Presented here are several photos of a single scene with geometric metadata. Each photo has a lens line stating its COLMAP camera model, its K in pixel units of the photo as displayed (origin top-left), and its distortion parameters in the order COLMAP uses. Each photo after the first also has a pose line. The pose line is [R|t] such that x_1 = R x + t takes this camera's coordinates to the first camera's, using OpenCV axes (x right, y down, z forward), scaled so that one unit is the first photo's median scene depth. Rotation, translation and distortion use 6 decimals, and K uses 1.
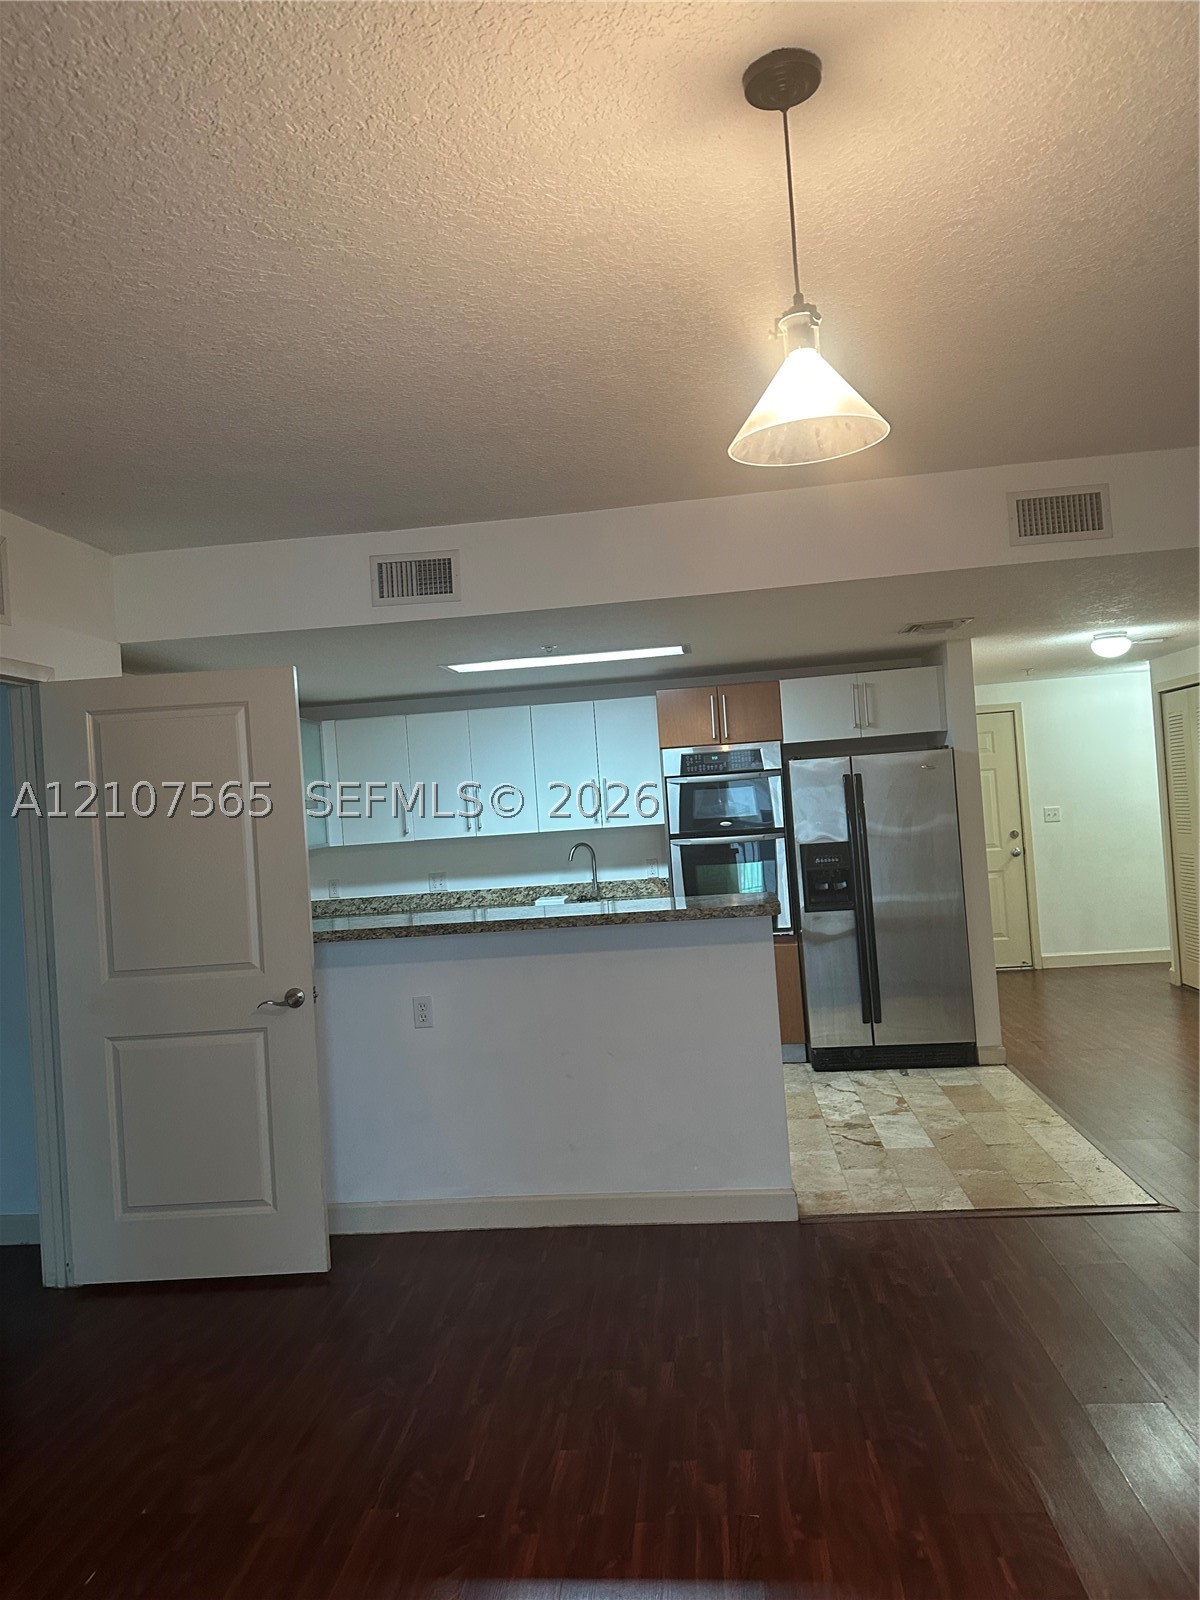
lens RADIAL K [[1134.3, 0, 600.0], [0, 1134.3, 800.0], [0, 0, 1]] dist [0.040416, 0.000189]
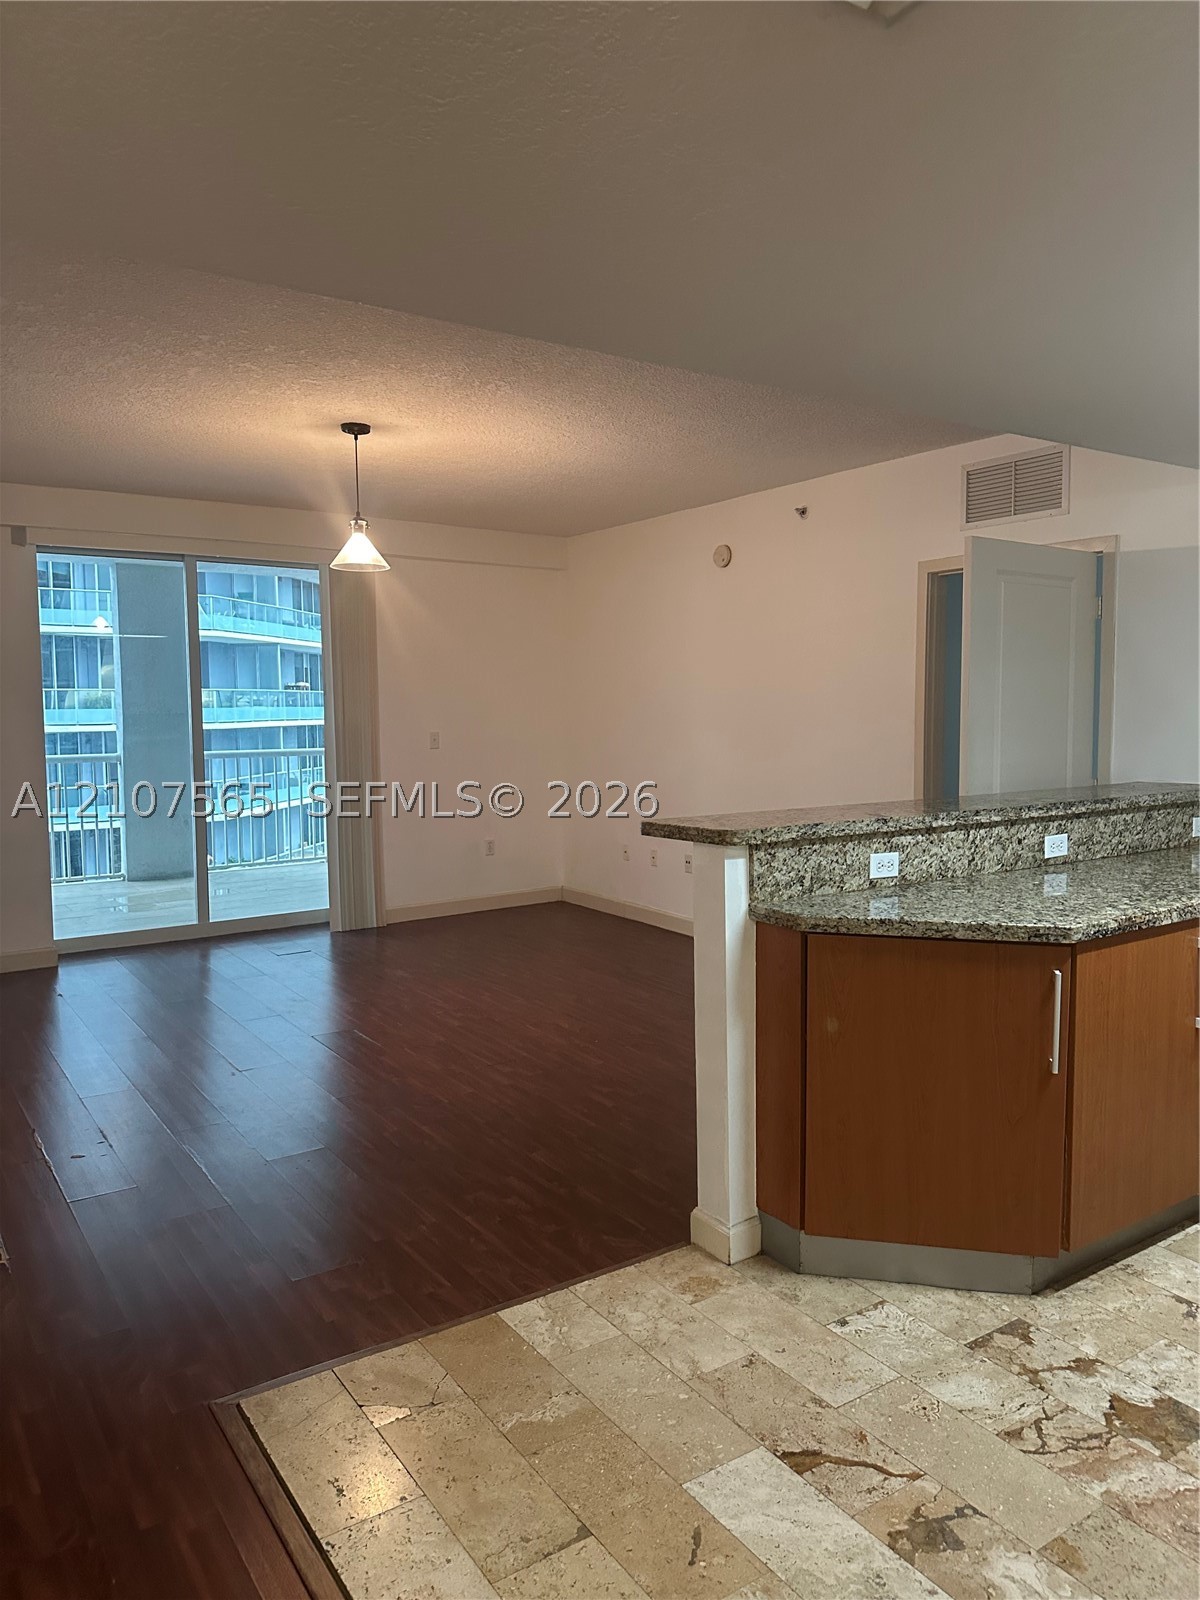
lens RADIAL K [[1139.4, 0, 592.8], [0, 1139.4, 802.7], [0, 0, 1]] dist [0.000149, -0.006643]
pose [[-0.775842, 0.113510, -0.620633, 0.563845], [0.048190, 0.991471, 0.121092, -0.017546], [0.629085, 0.064039, -0.774695, 1.300346]]
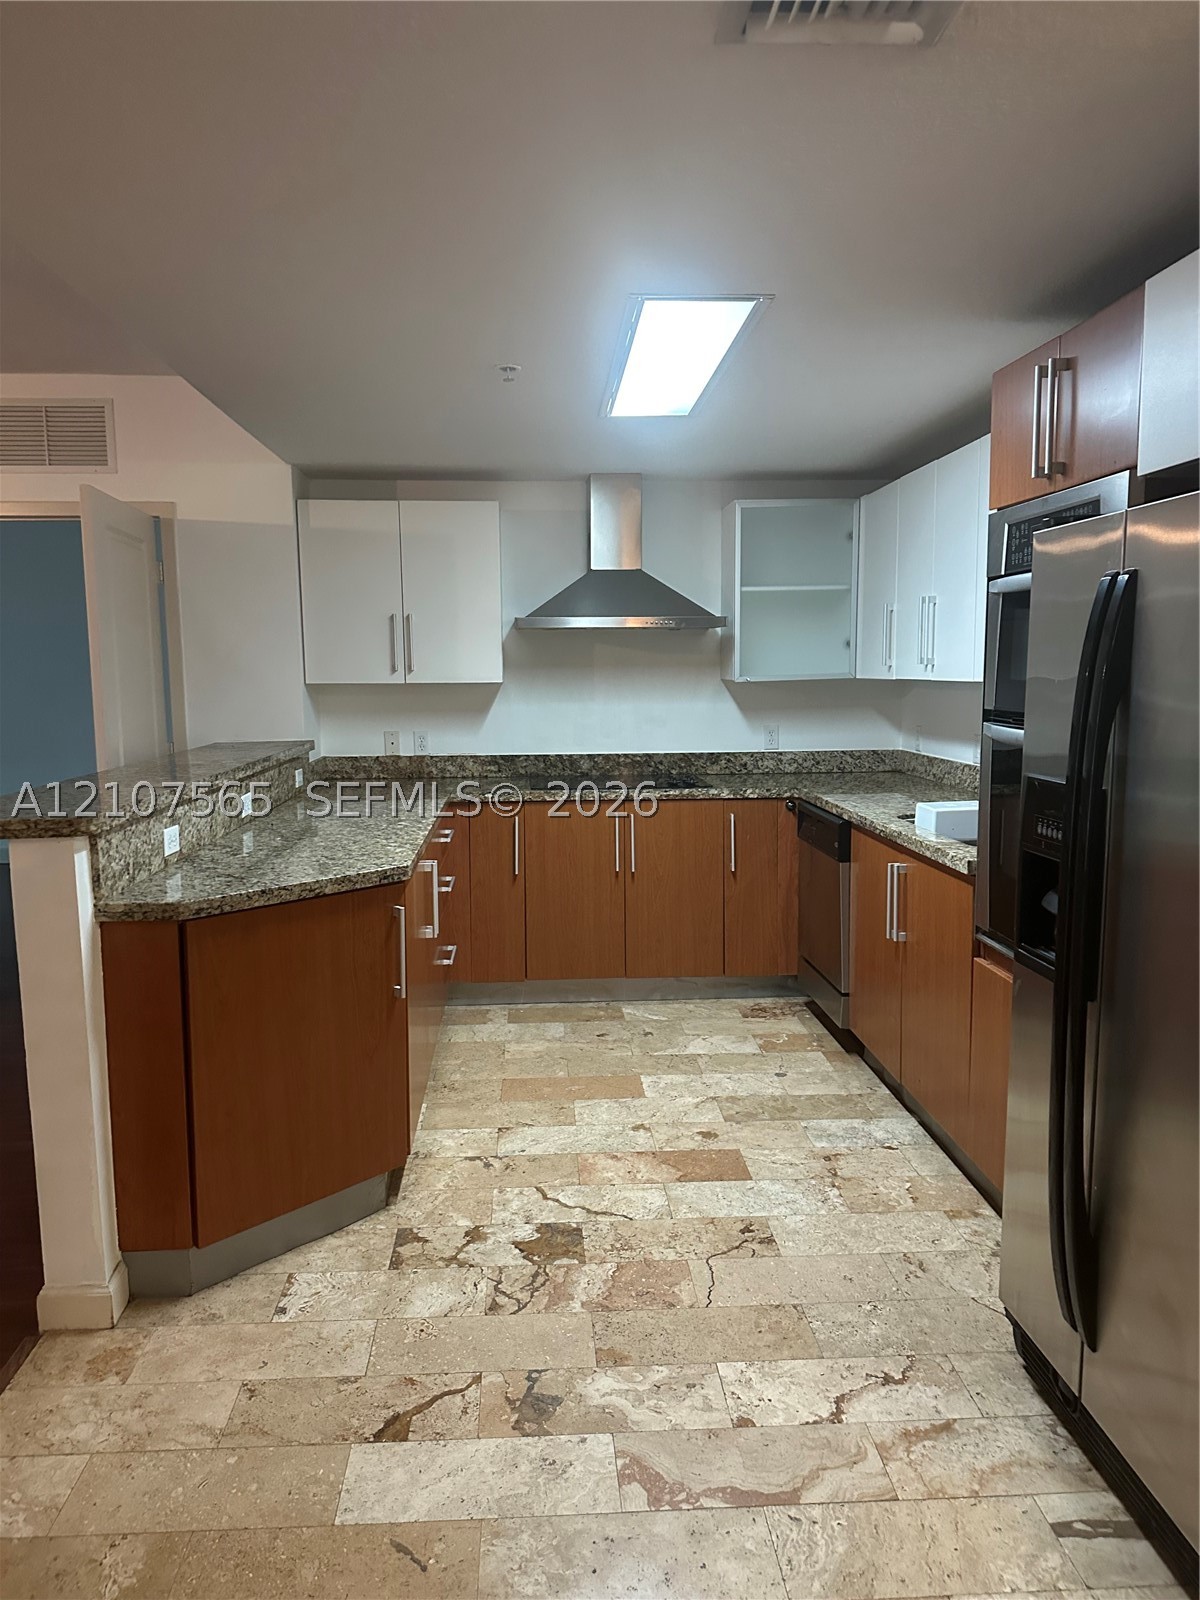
lens RADIAL K [[1139.4, 0, 592.8], [0, 1139.4, 802.7], [0, 0, 1]] dist [0.000149, -0.006643]
pose [[0.143447, 0.177595, -0.973593, 0.652730], [0.009200, 0.983485, 0.180755, -0.022312], [0.989615, -0.034885, 0.139444, 1.038287]]
